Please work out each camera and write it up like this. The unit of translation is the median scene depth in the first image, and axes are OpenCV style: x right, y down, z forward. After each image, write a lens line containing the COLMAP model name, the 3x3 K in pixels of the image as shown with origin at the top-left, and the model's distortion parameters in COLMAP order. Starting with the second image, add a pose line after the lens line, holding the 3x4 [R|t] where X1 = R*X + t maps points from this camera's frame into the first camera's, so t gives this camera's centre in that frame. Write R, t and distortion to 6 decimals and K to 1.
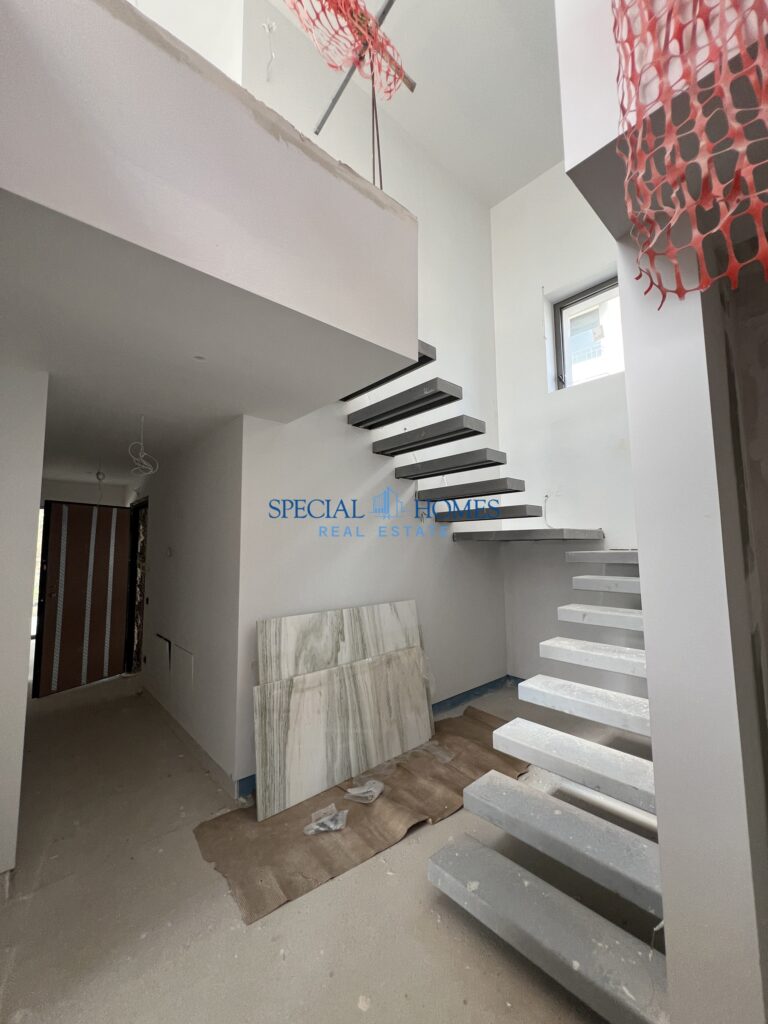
lens RADIAL K [[410.3, 0, 386.2], [0, 410.3, 510.3], [0, 0, 1]] dist [-0.000213, -0.000044]
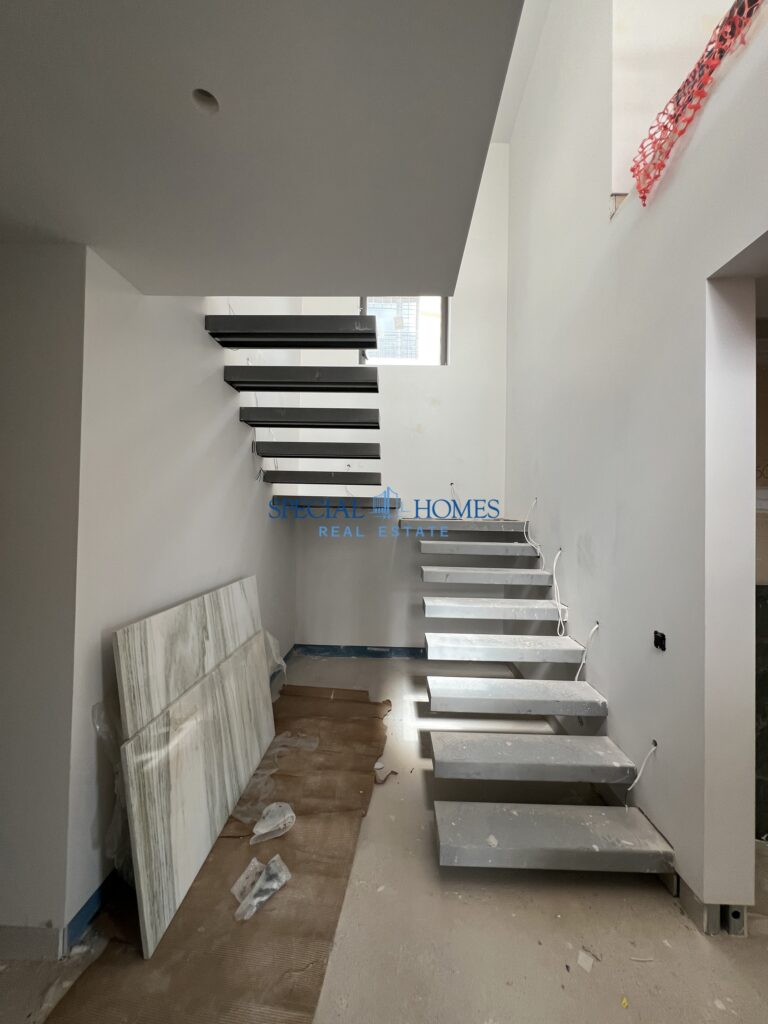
lens RADIAL K [[410.3, 0, 386.2], [0, 410.3, 510.3], [0, 0, 1]] dist [-0.000213, -0.000044]
pose [[0.686784, 0.033807, 0.726075, -0.432533], [-0.092134, 0.994909, 0.040824, 0.041067], [-0.720999, -0.094934, 0.686402, 0.326092]]
